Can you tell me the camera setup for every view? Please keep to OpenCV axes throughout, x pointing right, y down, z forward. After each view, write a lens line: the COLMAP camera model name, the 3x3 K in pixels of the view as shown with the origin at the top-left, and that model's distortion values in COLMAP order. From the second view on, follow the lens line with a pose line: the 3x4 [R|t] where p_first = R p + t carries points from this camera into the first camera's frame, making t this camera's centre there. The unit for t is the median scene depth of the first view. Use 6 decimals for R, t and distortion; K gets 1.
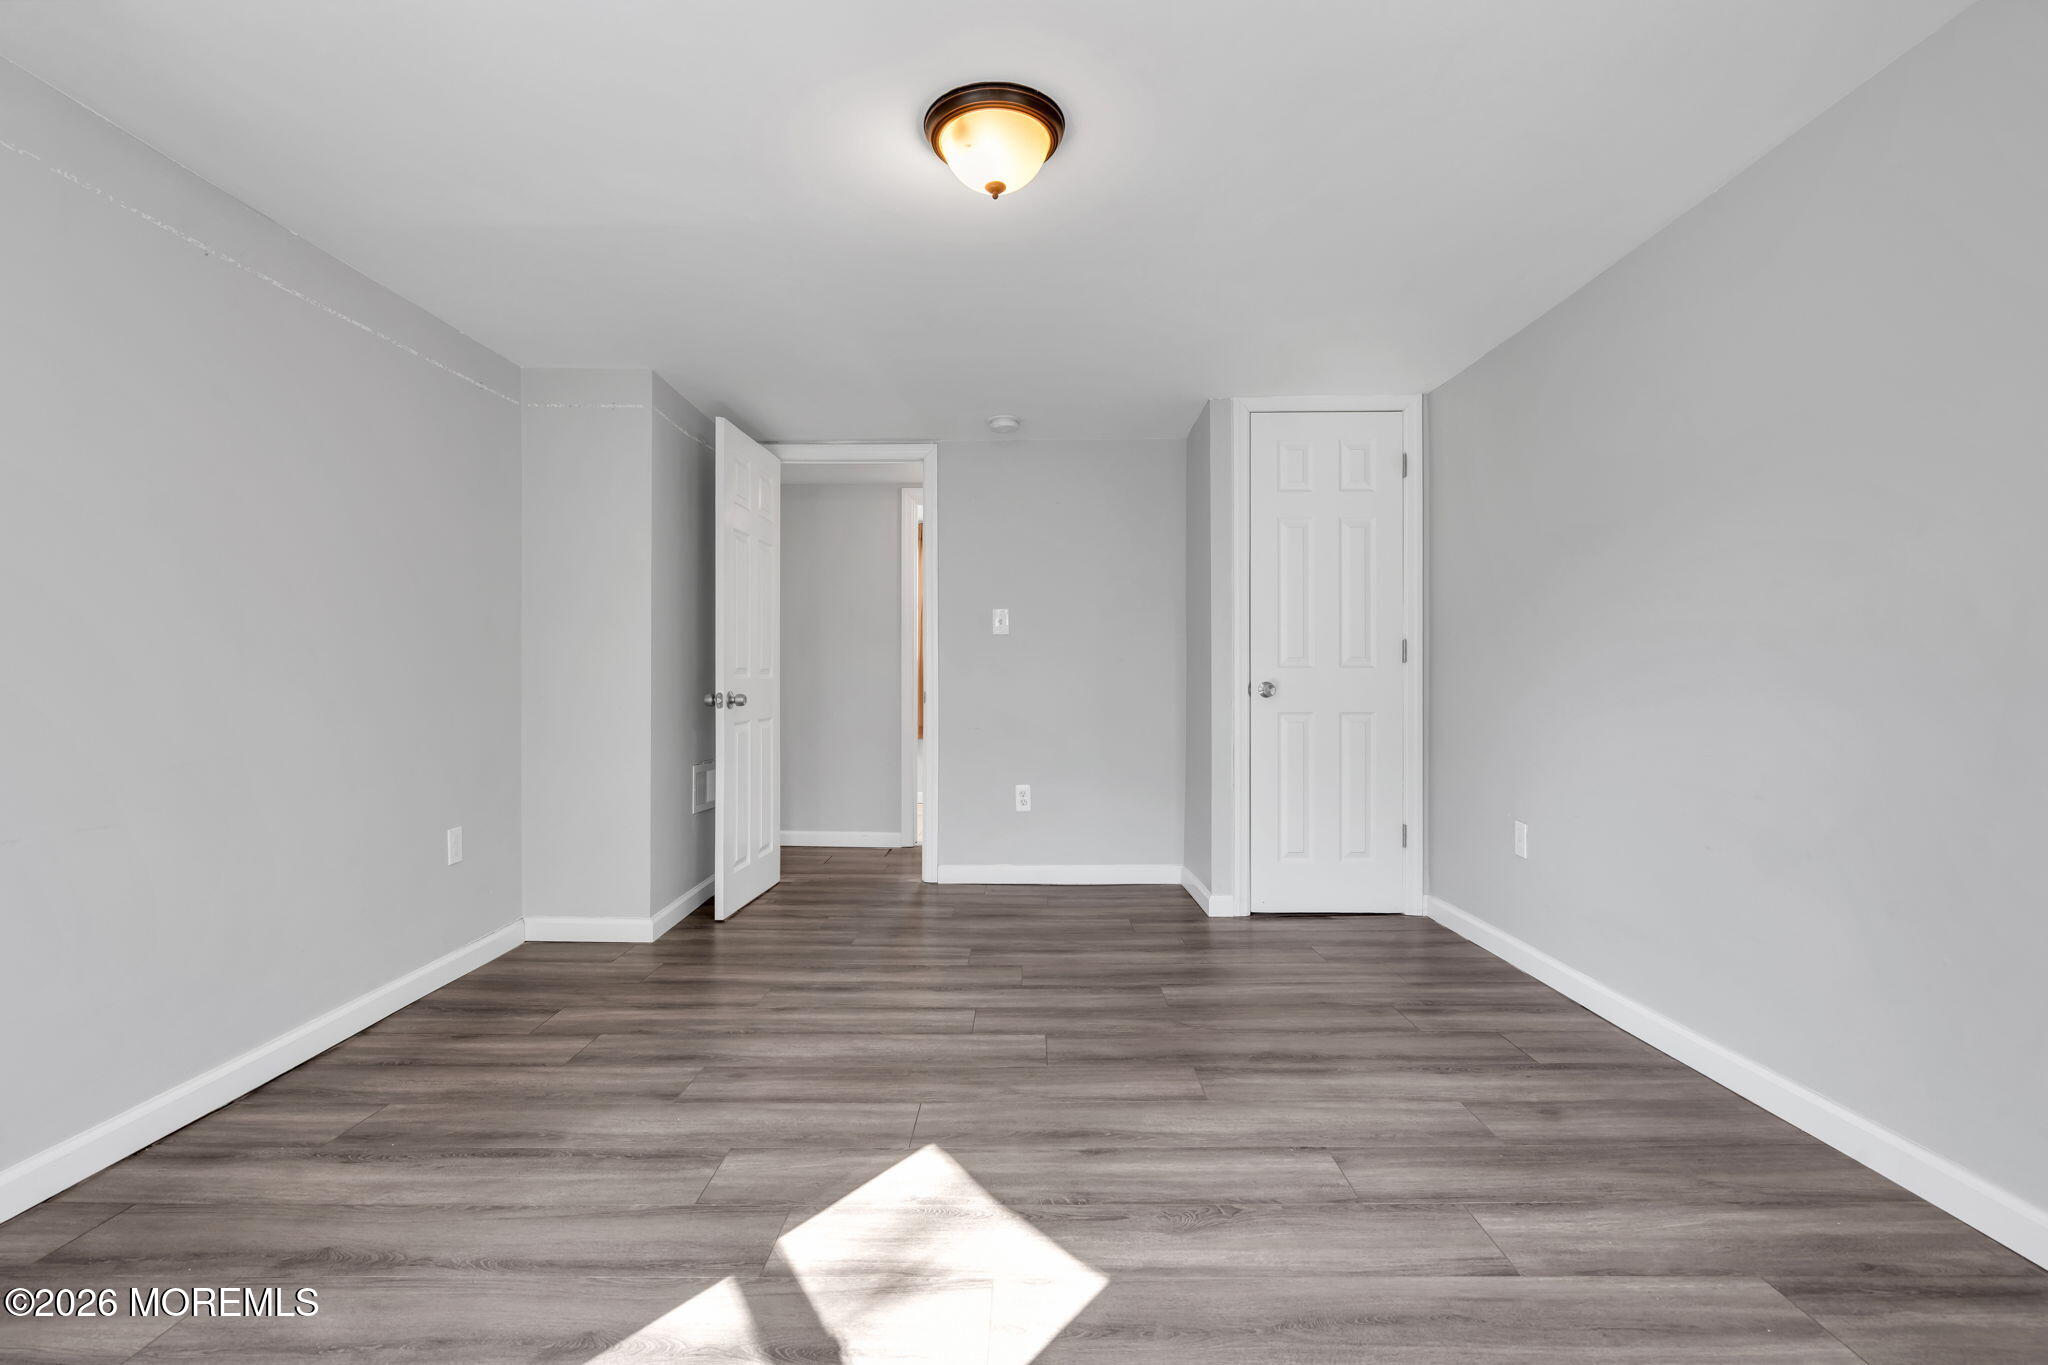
lens RADIAL K [[926.7, 0, 1024.0], [0, 926.7, 682.5], [0, 0, 1]] dist [-0.001228, -0.000080]
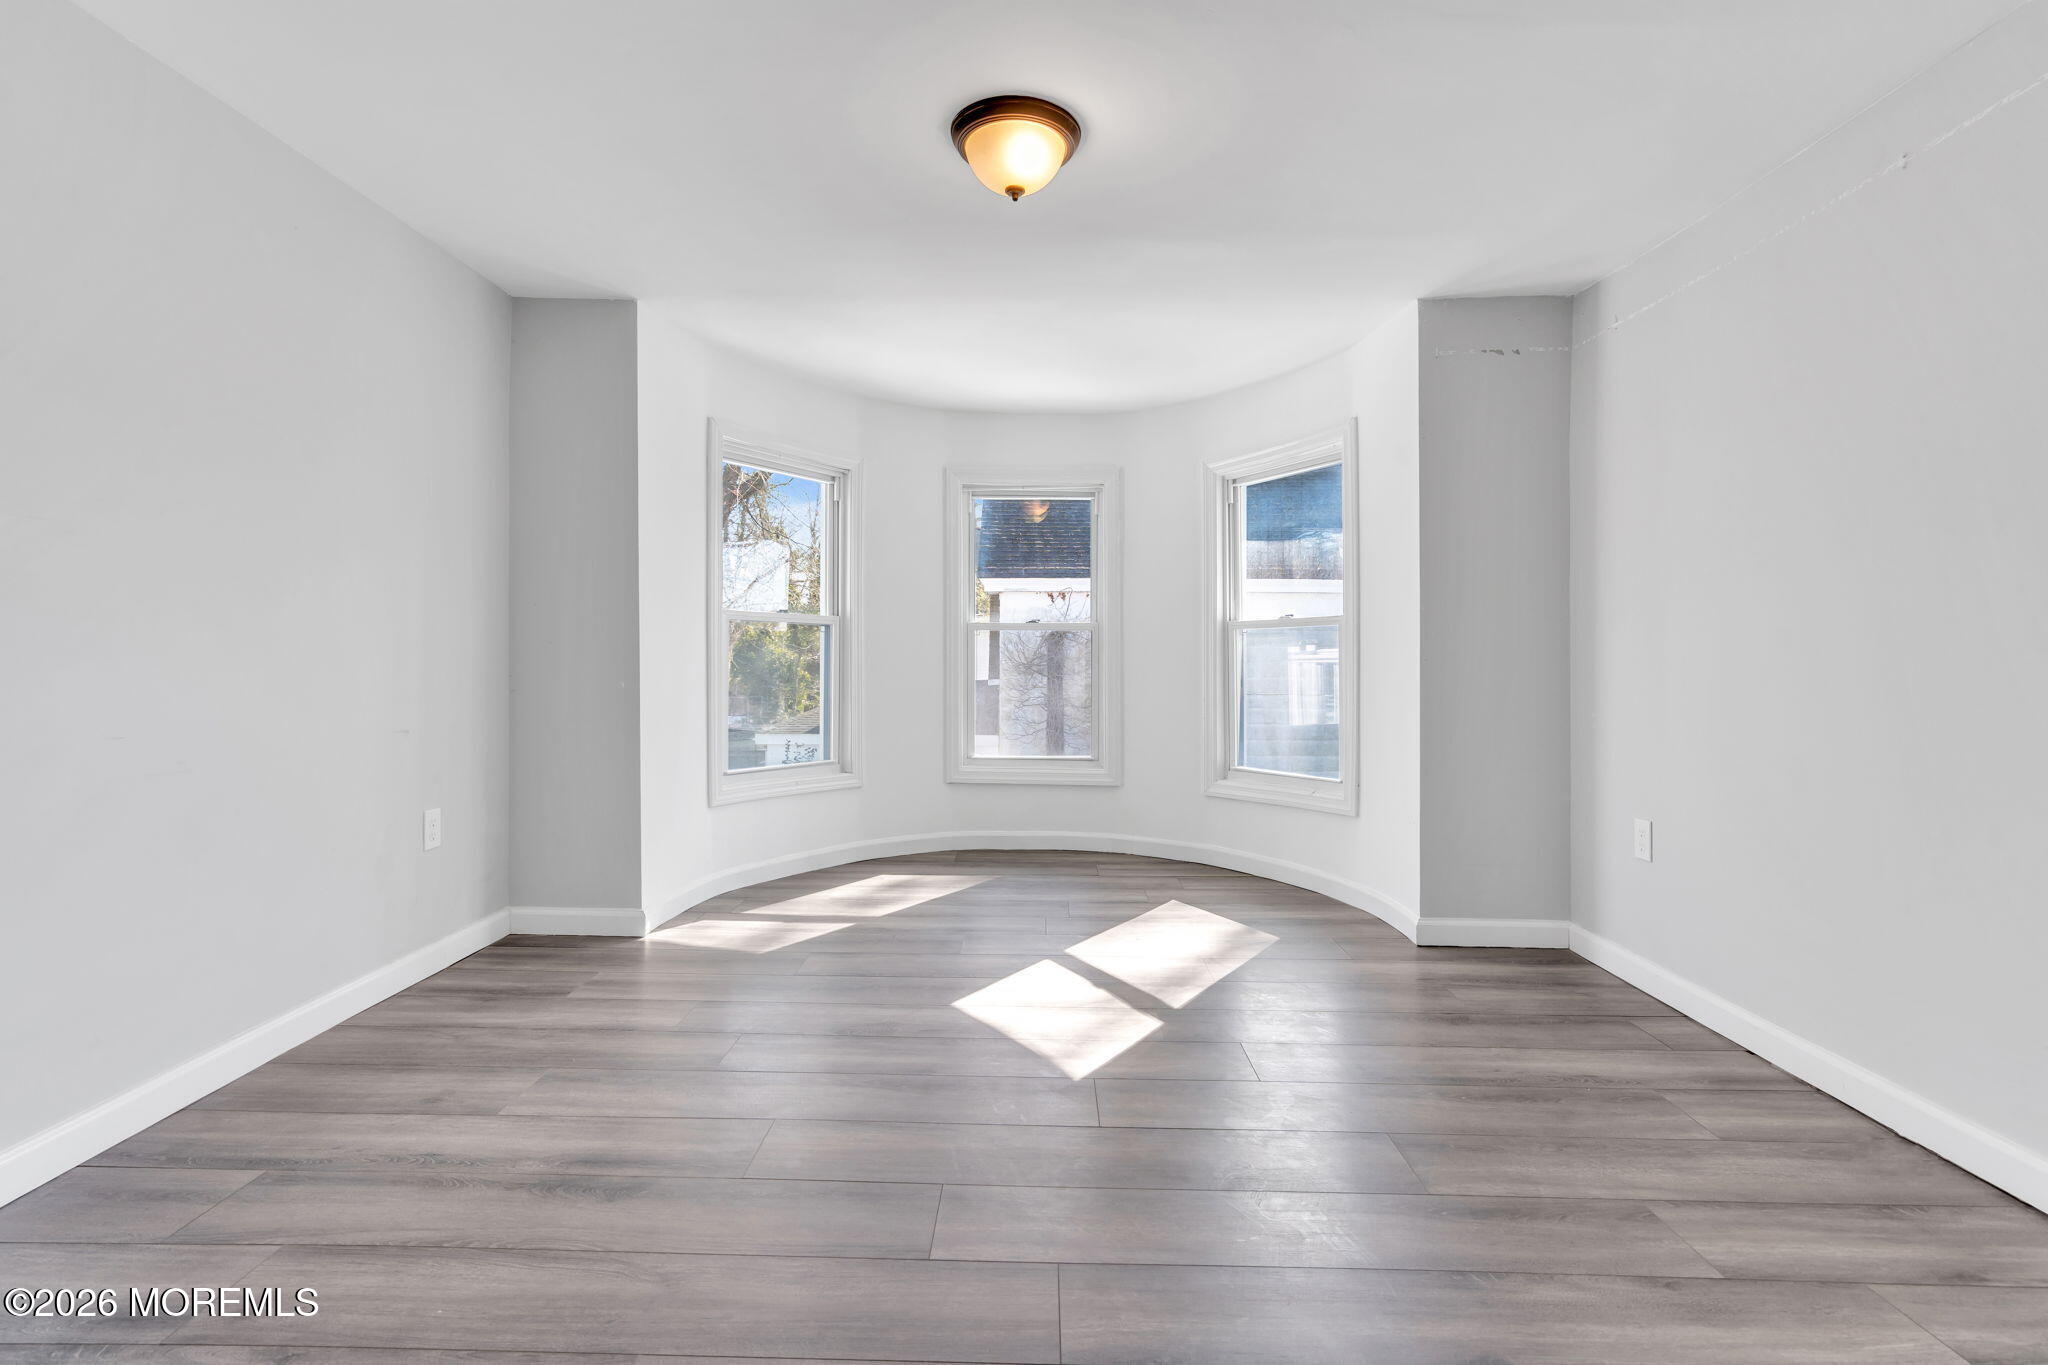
lens RADIAL K [[926.7, 0, 1024.0], [0, 926.7, 682.5], [0, 0, 1]] dist [-0.001228, -0.000080]
pose [[-0.999872, -0.001206, 0.015931, -0.054125], [-0.000750, 0.999591, 0.028603, 0.008224], [-0.015959, 0.028587, -0.999464, 1.898419]]
